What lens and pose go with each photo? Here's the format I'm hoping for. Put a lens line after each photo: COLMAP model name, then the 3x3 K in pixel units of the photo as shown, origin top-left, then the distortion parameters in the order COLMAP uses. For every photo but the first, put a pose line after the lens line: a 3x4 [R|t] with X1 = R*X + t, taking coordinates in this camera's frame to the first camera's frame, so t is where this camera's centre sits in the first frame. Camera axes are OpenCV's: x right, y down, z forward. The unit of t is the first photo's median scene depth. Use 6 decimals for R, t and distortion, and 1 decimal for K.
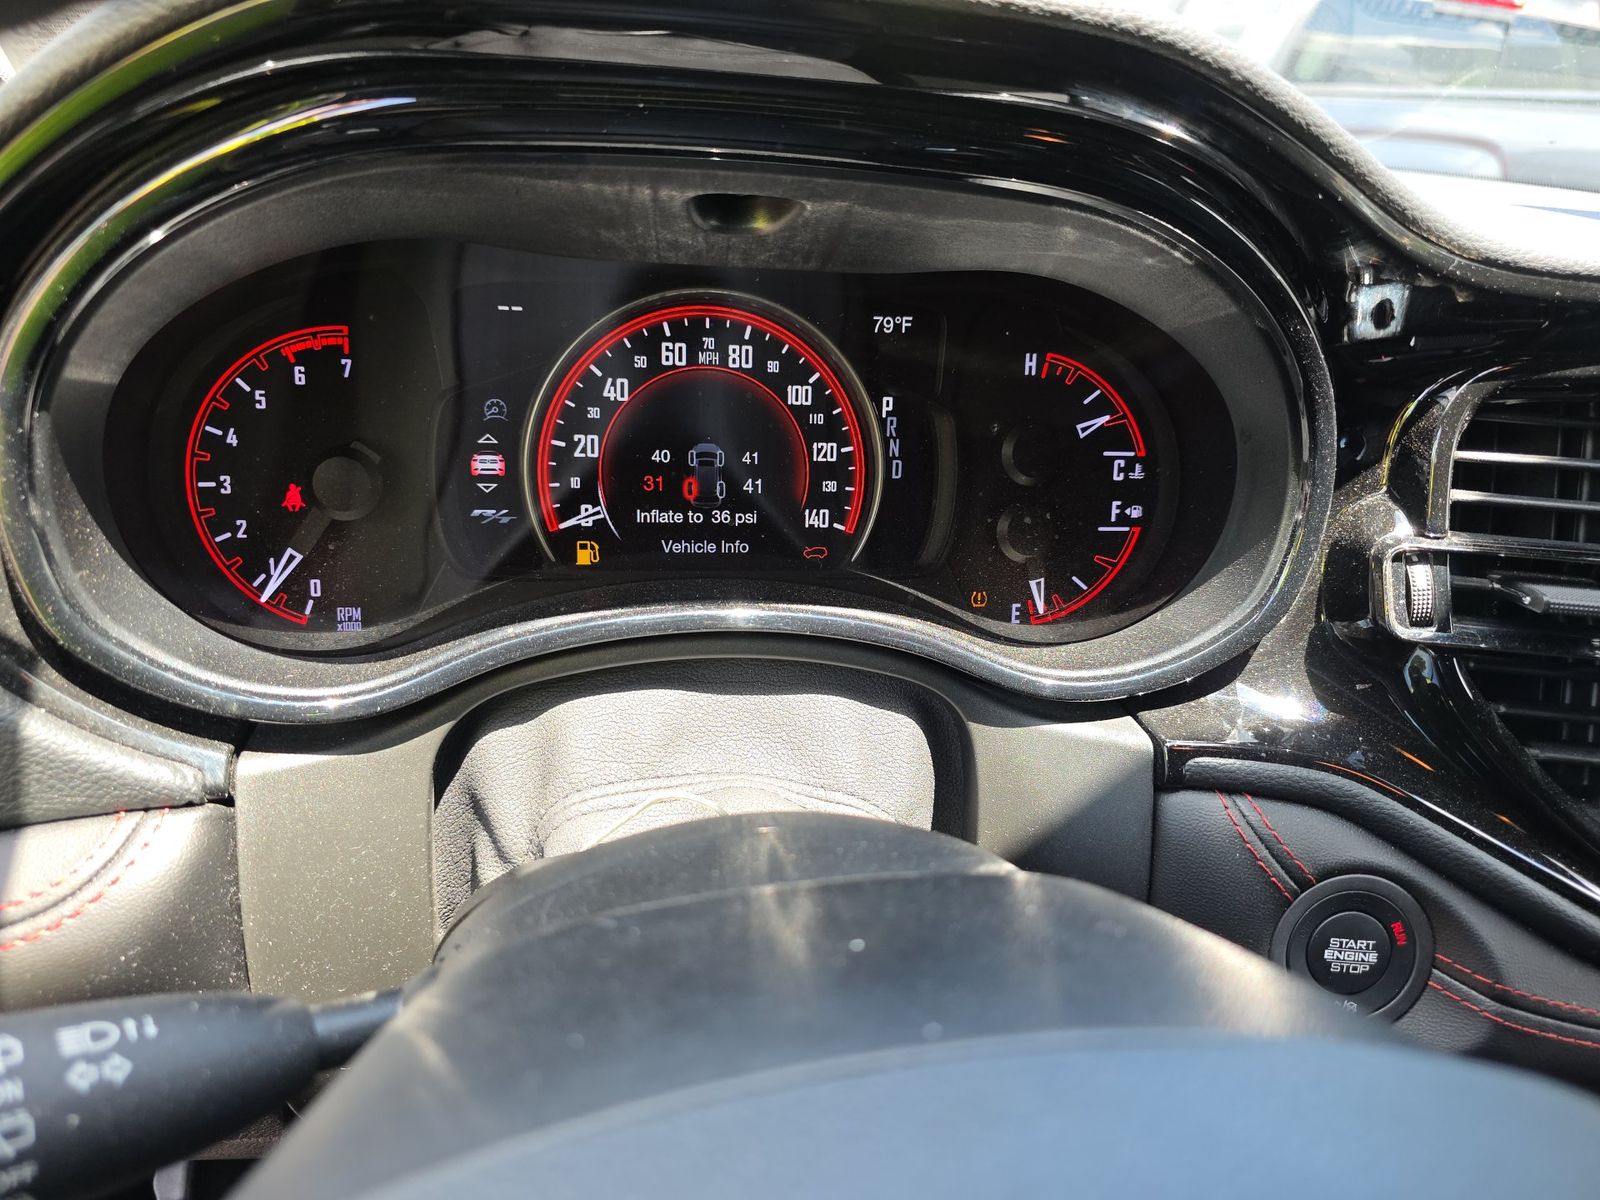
lens RADIAL K [[1162.4, 0, 777.8], [0, 1162.4, 600.9], [0, 0, 1]] dist [0.090418, -0.150943]
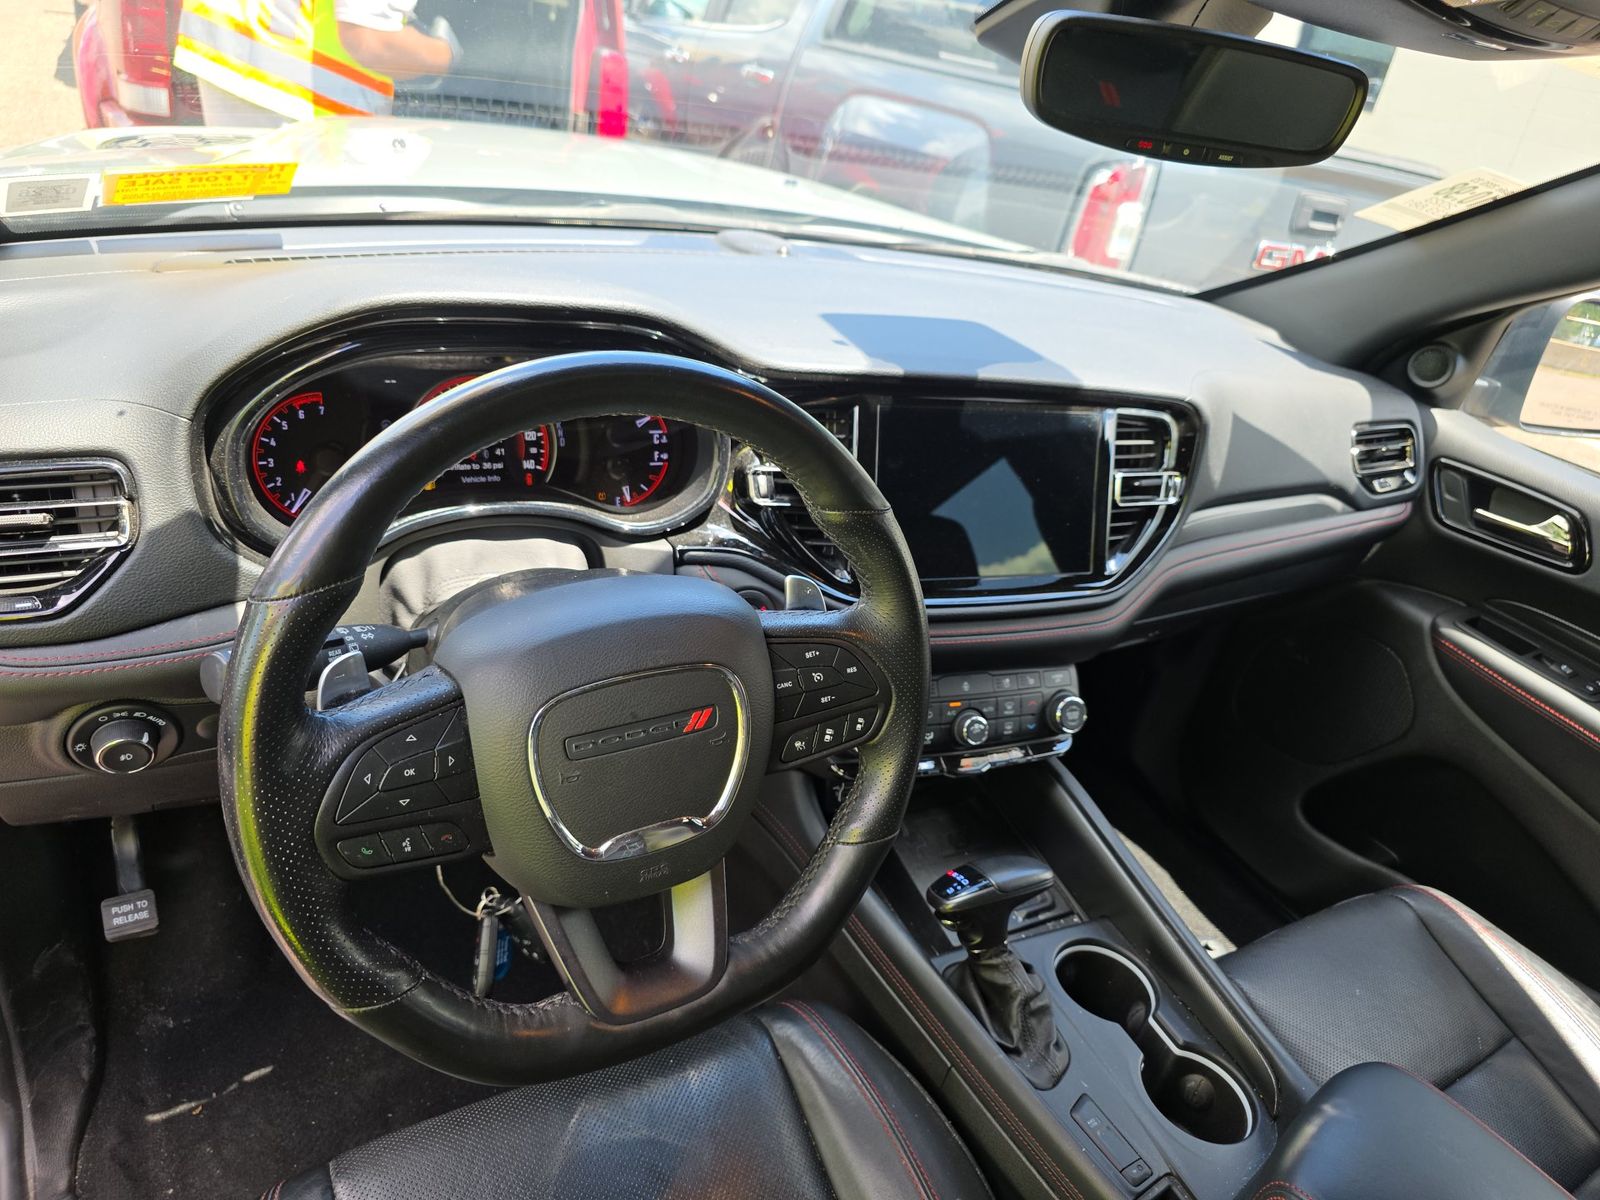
lens RADIAL K [[1080.8, 0, 801.2], [0, 1080.8, 613.8], [0, 0, 1]] dist [0.028578, -0.032649]
pose [[0.942679, -0.084458, 0.322837, -0.186585], [0.048614, 0.991878, 0.117535, -0.003385], [-0.330142, -0.095103, 0.939128, -1.304488]]
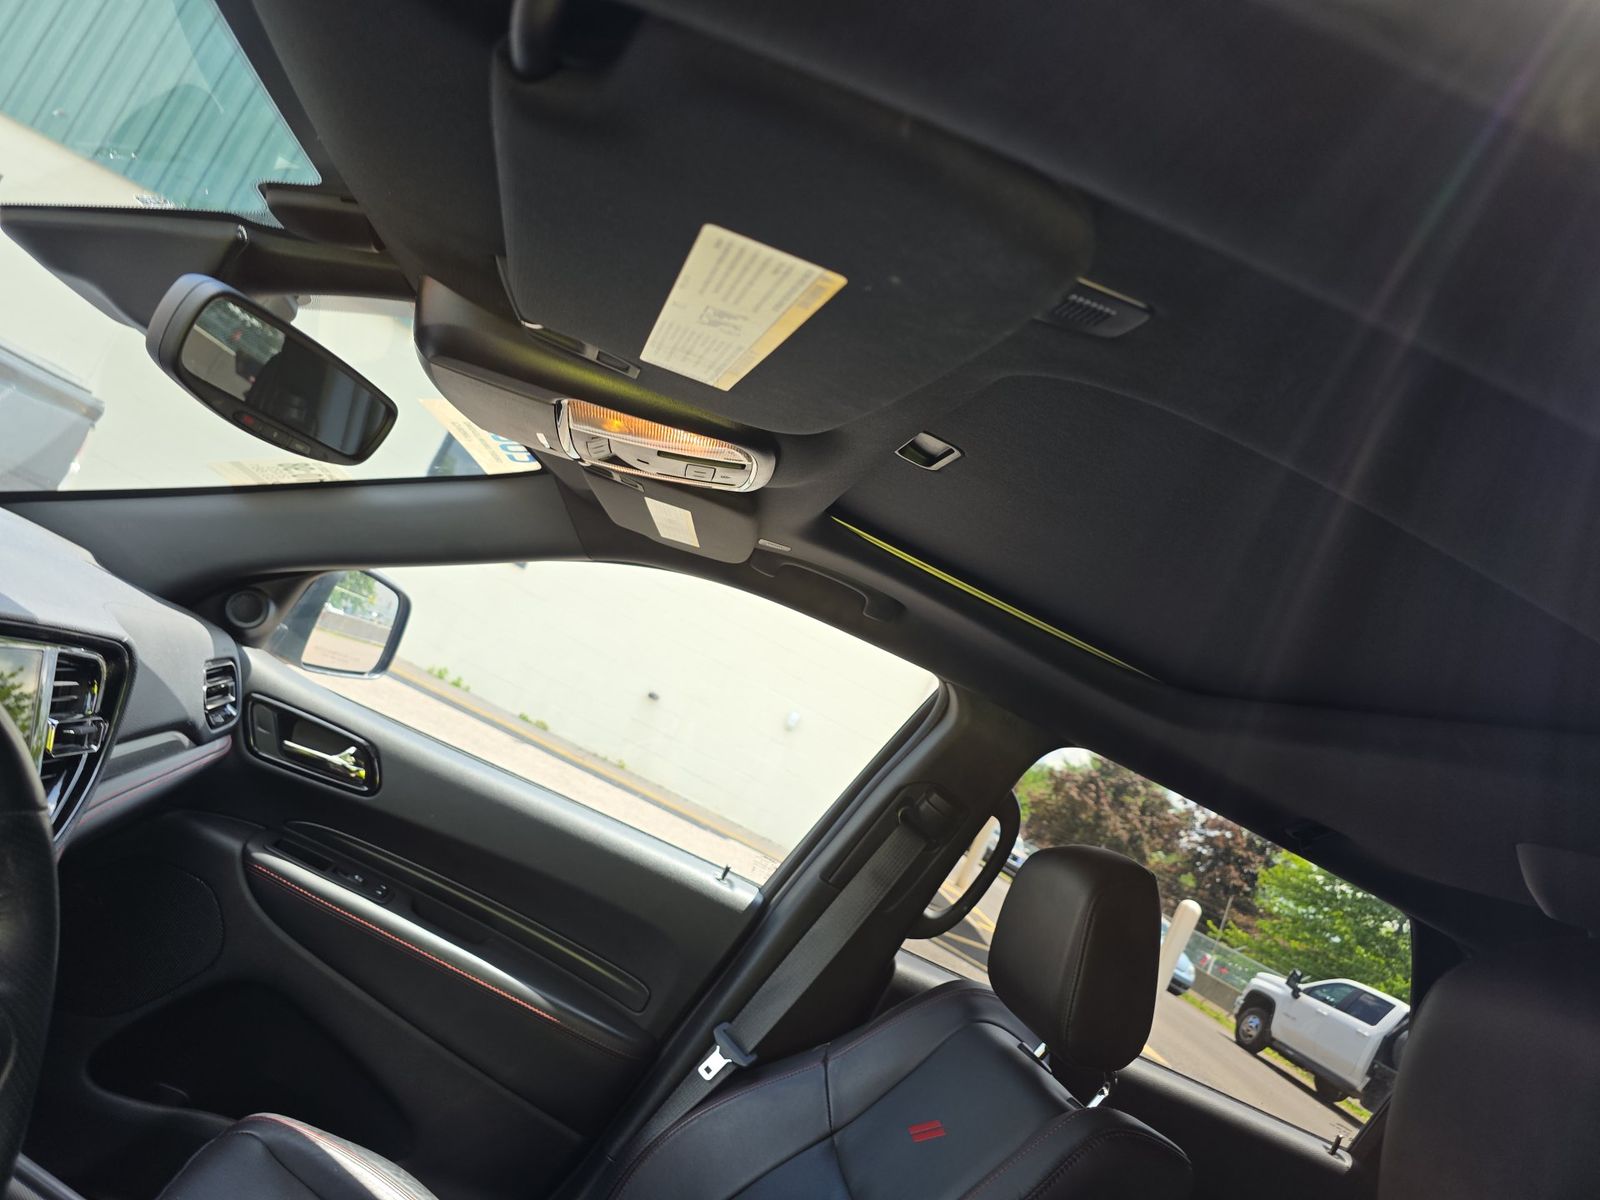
lens RADIAL K [[1082.1, 0, 800.0], [0, 1082.1, 600.0], [0, 0, 1]] dist [0.033548, -0.046662]
pose [[0.077094, 0.056490, 0.995422, -0.797183], [-0.015866, 0.998337, -0.055427, -0.150155], [-0.996898, -0.011521, 0.077862, -0.786325]]
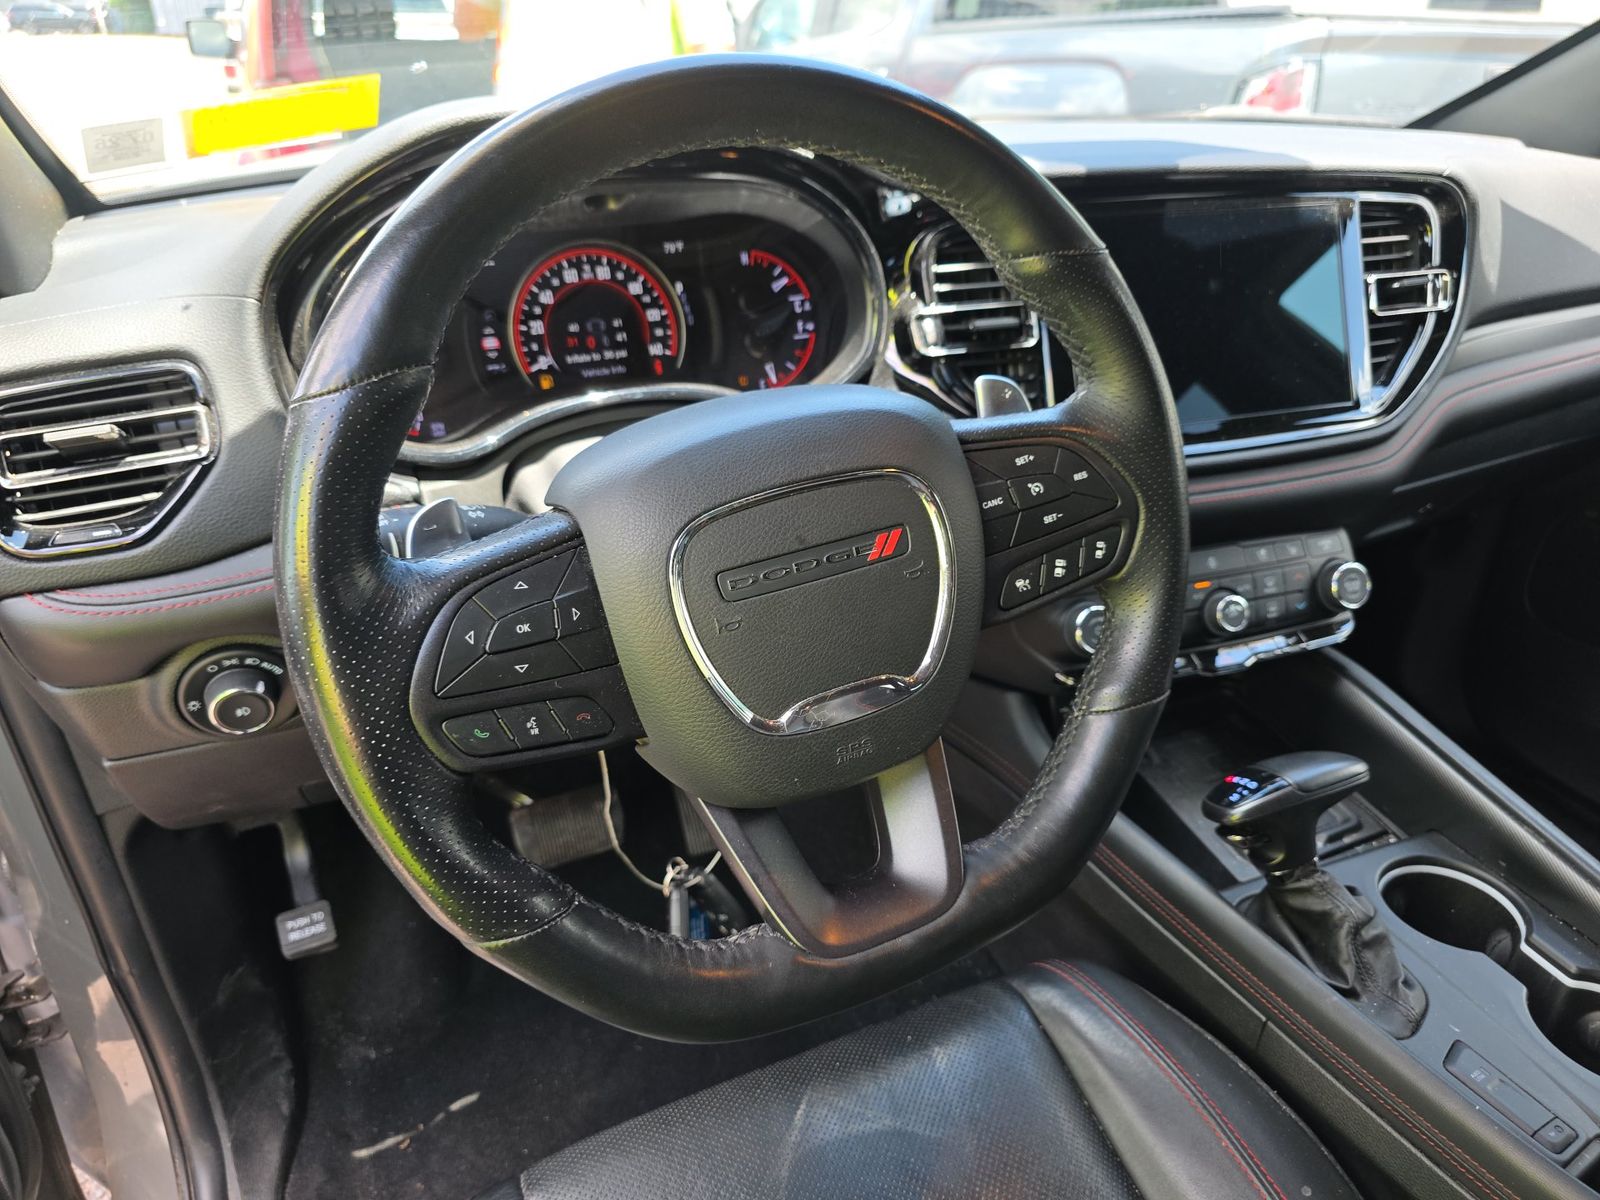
lens RADIAL K [[1099.9, 0, 807.4], [0, 1099.9, 614.0], [0, 0, 1]] dist [0.028260, -0.041960]
pose [[0.963992, -0.198637, 0.176814, -0.146863], [0.188677, 0.979423, 0.071640, 0.300866], [-0.187406, -0.035700, 0.981634, -0.967828]]
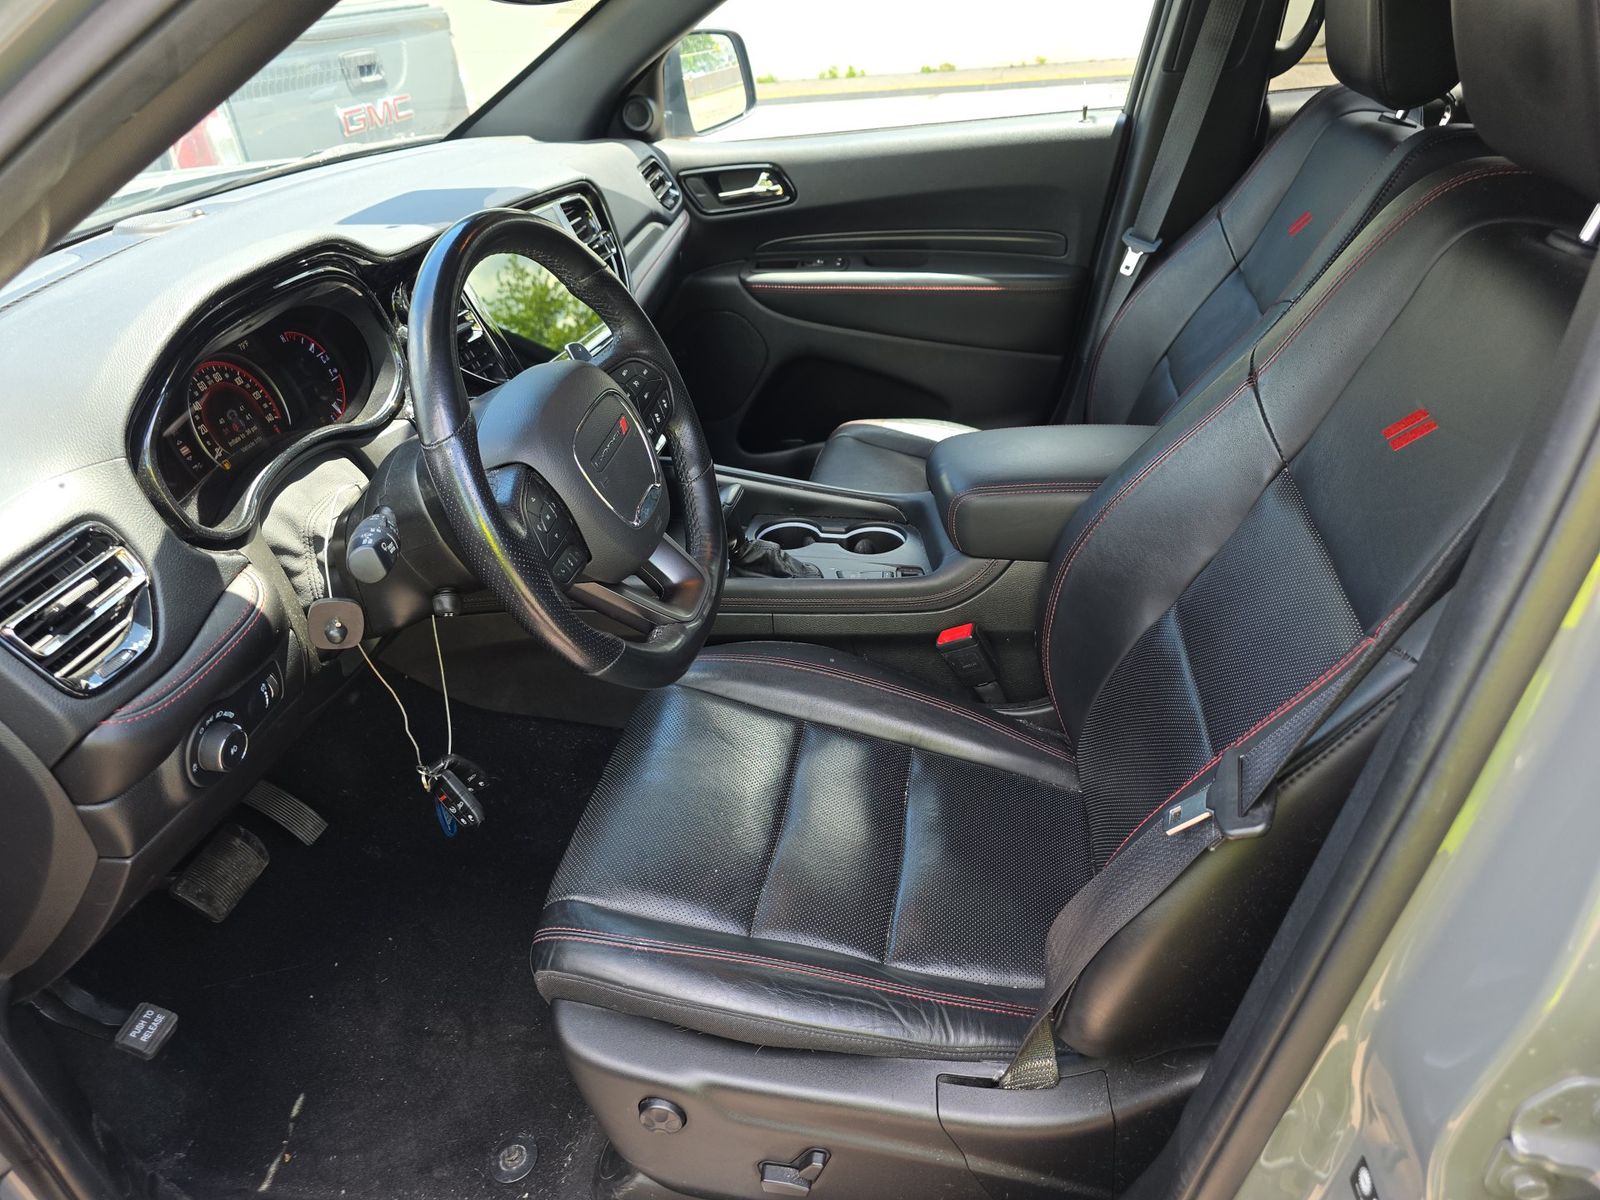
lens RADIAL K [[1046.6, 0, 800.0], [0, 1046.6, 600.0], [0, 0, 1]] dist [0.015127, -0.002253]
pose [[0.353503, -0.593479, 0.723062, -1.645323], [0.499963, 0.773173, 0.390180, -0.084462], [-0.790615, 0.223574, 0.570037, -1.372649]]
